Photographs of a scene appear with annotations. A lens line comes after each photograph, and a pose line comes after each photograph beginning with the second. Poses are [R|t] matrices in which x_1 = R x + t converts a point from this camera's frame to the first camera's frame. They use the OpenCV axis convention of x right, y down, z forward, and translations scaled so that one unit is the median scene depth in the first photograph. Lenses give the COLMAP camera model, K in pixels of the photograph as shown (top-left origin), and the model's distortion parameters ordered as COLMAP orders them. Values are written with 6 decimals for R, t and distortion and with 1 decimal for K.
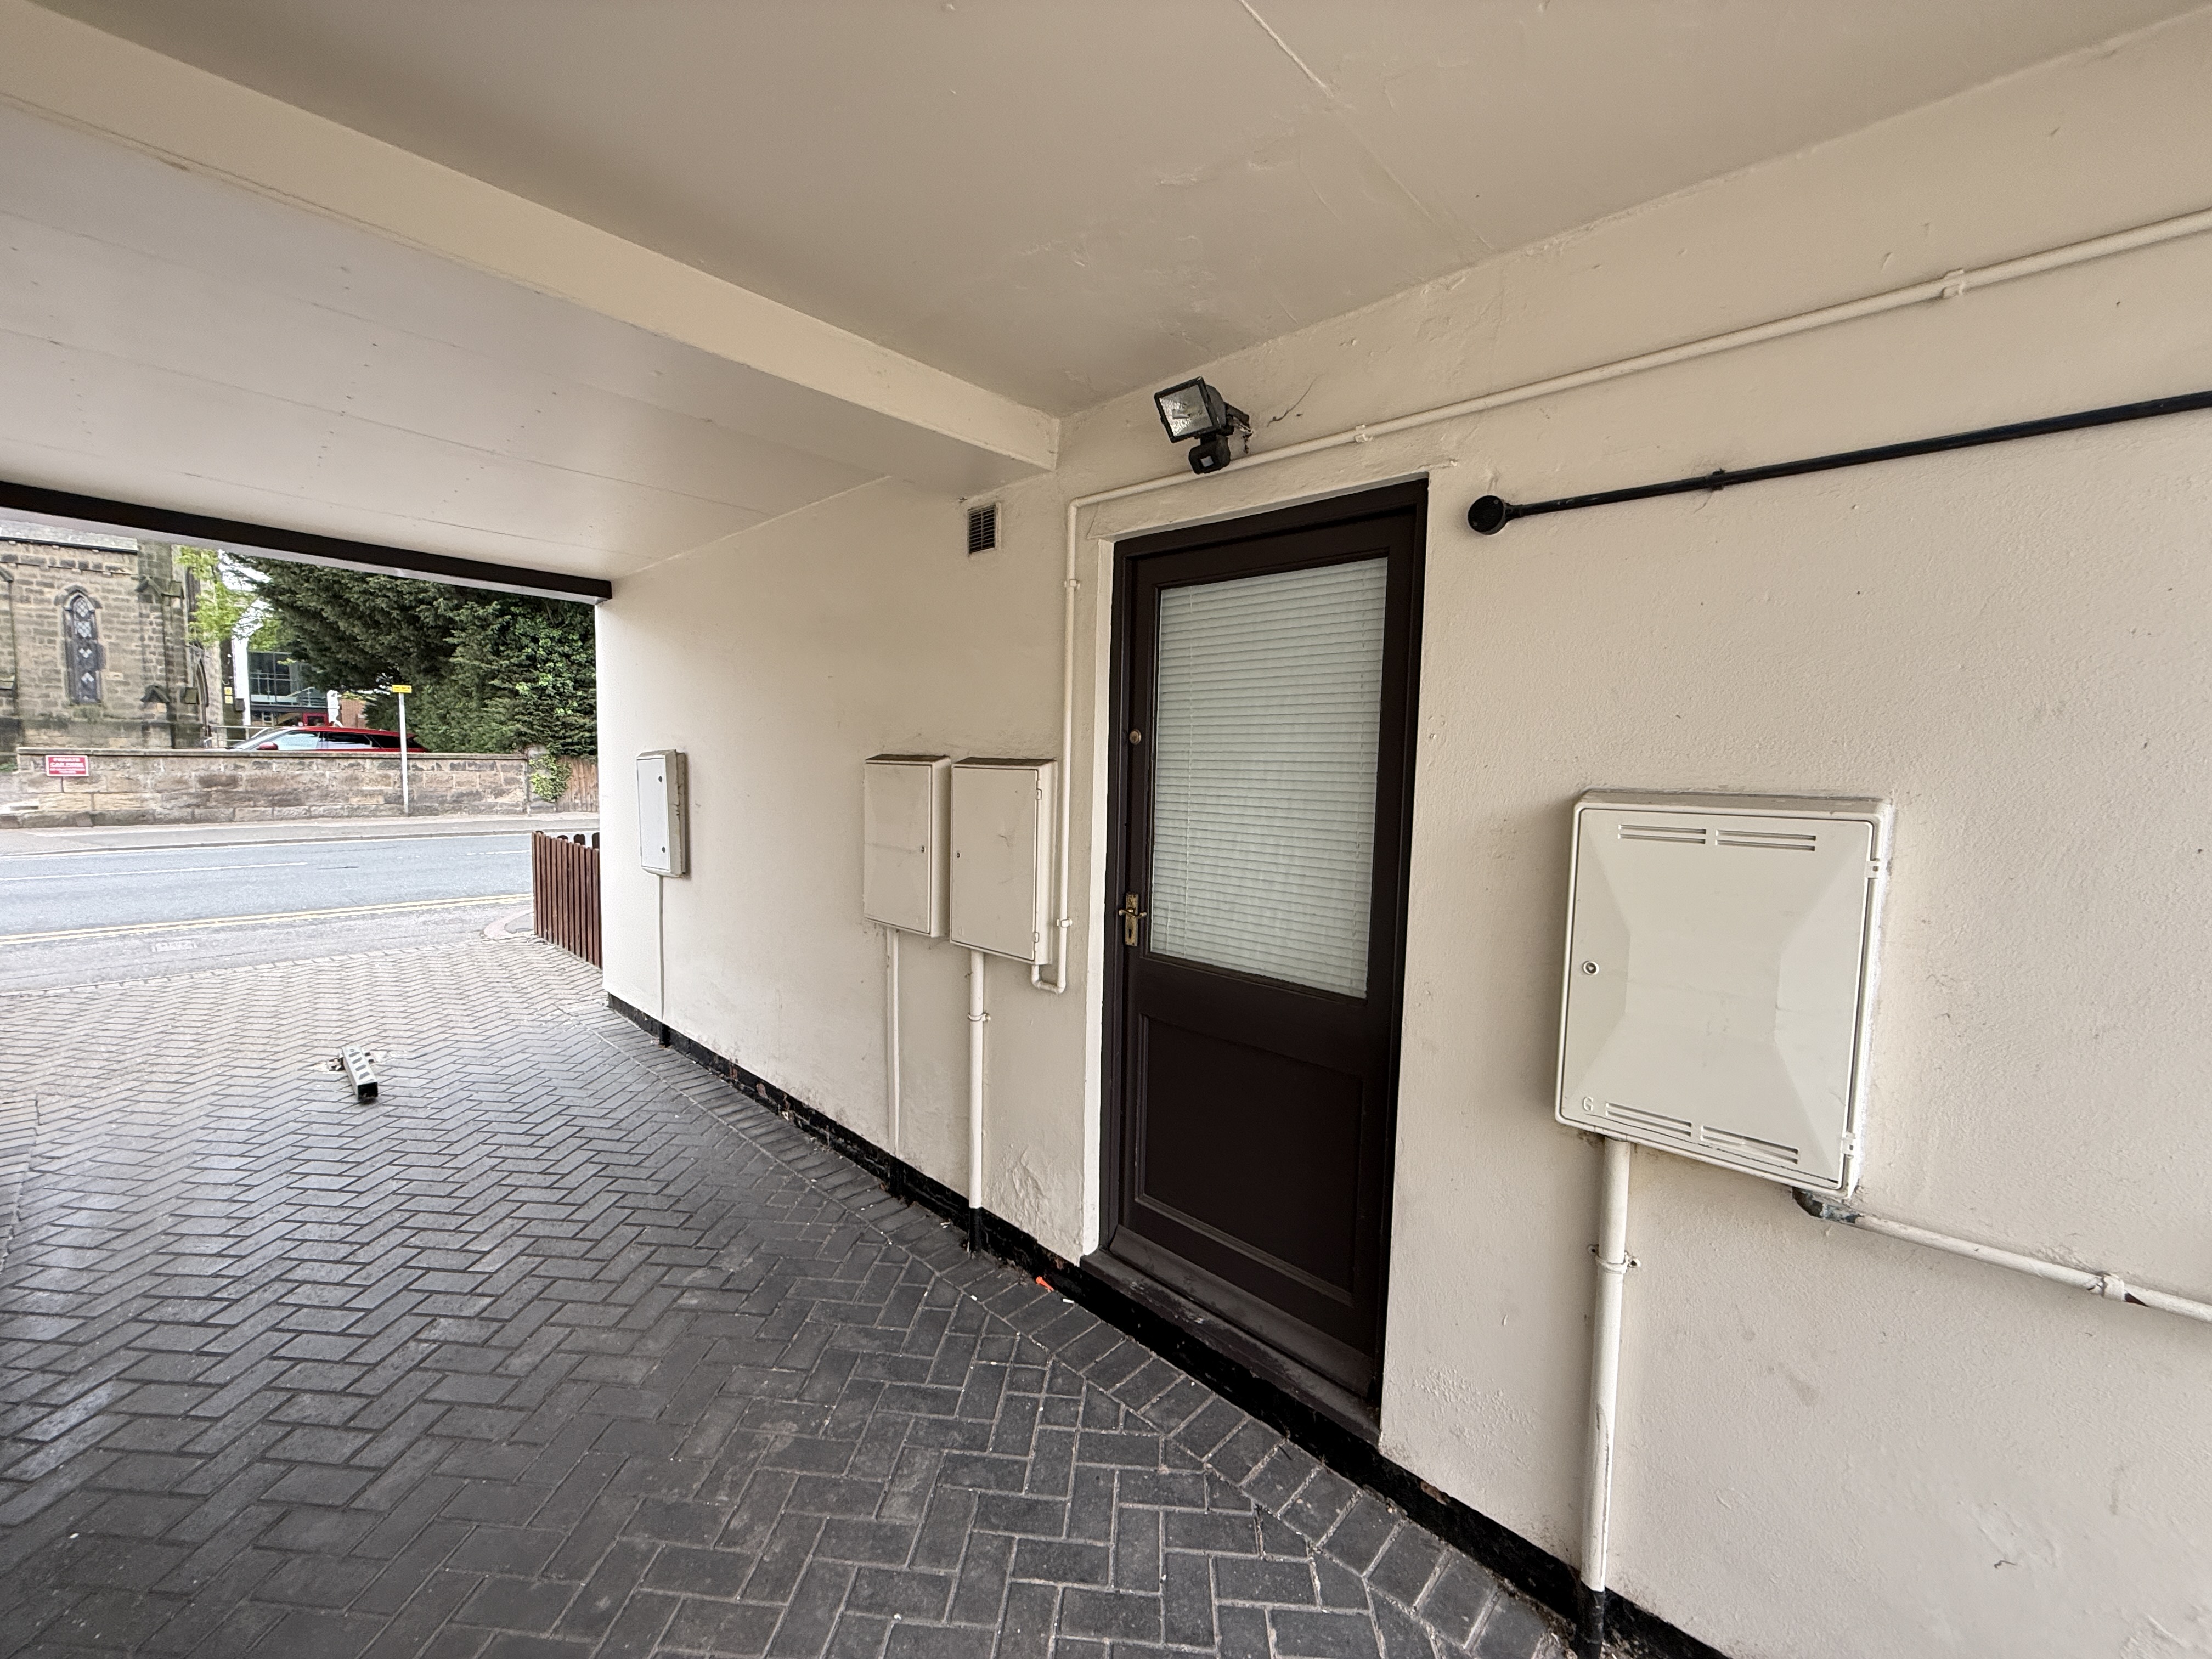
lens RADIAL K [[883.8, 0, 1096.5], [0, 883.8, 829.5], [0, 0, 1]] dist [0.004777, 0.000466]
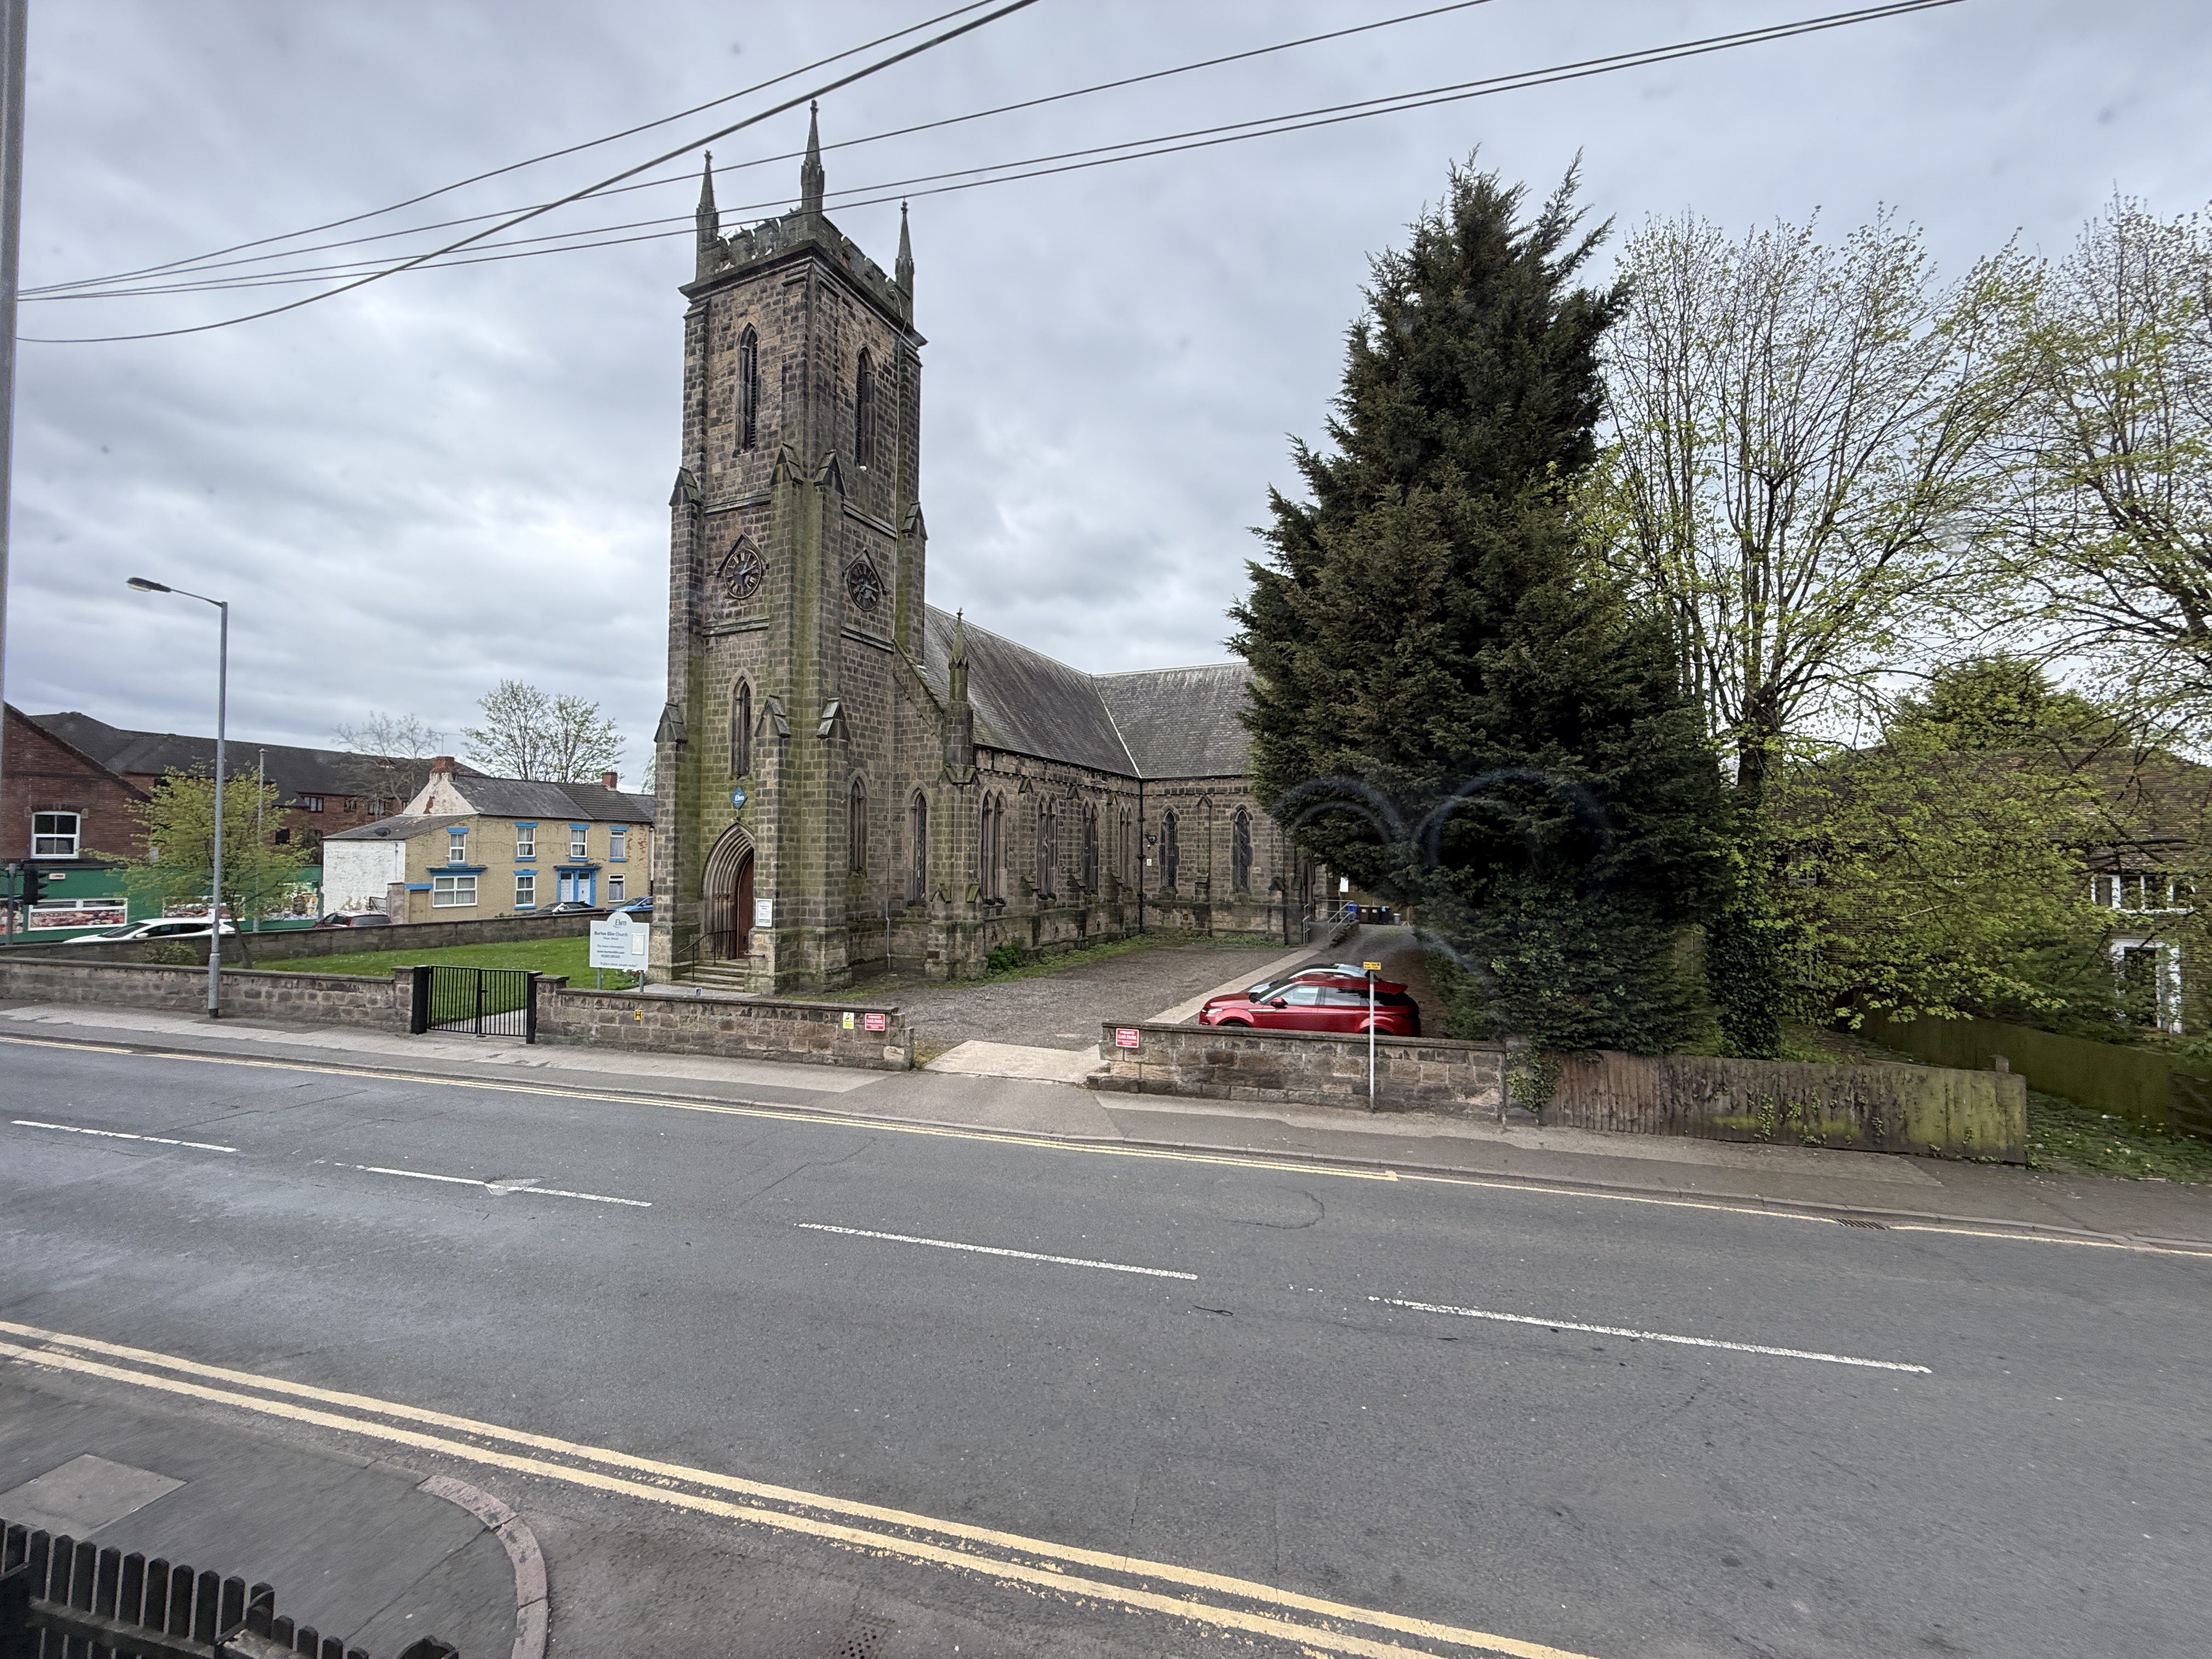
lens RADIAL K [[883.8, 0, 1109.2], [0, 883.8, 826.1], [0, 0, 1]] dist [0.004777, 0.000466]
pose [[0.485282, -0.037993, -0.873532, -0.131996], [-0.075375, 0.993519, -0.085085, -0.187115], [0.871103, 0.107133, 0.479273, 0.316124]]
